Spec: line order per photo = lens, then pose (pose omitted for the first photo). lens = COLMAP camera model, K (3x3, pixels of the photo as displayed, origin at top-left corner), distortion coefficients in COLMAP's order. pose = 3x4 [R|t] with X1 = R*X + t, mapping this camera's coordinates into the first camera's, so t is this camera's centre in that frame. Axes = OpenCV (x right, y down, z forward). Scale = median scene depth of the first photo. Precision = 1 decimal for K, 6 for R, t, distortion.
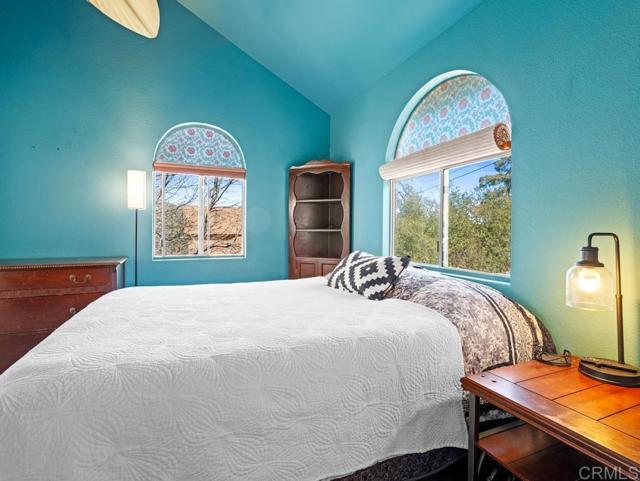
lens RADIAL K [[328.1, 0, 334.9], [0, 328.1, 233.5], [0, 0, 1]] dist [-0.004878, 0.003195]
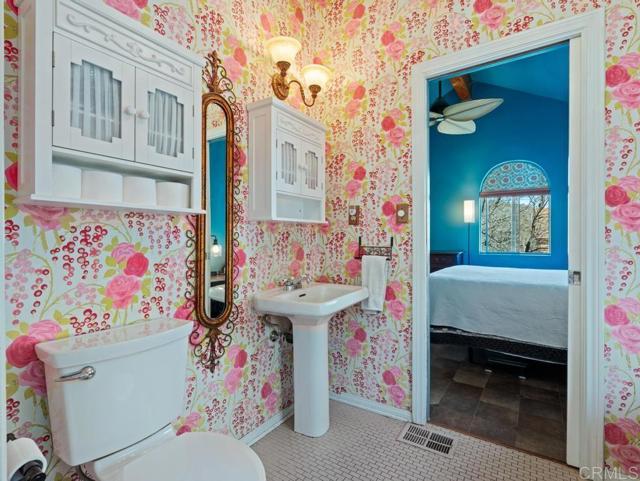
lens RADIAL K [[328.1, 0, 325.1], [0, 328.1, 240.7], [0, 0, 1]] dist [-0.004878, 0.003195]
pose [[0.532079, 0.010170, -0.846634, 0.377861], [-0.007599, 0.999945, 0.007236, 0.011771], [0.846661, 0.002583, 0.532127, -0.464561]]
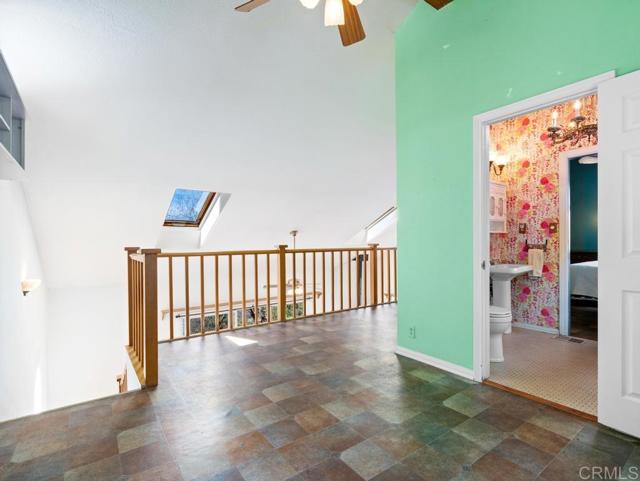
lens RADIAL K [[328.1, 0, 316.6], [0, 328.1, 241.3], [0, 0, 1]] dist [-0.004878, 0.003195]
pose [[0.199748, 0.006348, -0.979827, 0.900544], [-0.006685, 0.999965, 0.005116, 0.013633], [0.979825, 0.005528, 0.199783, -1.062116]]
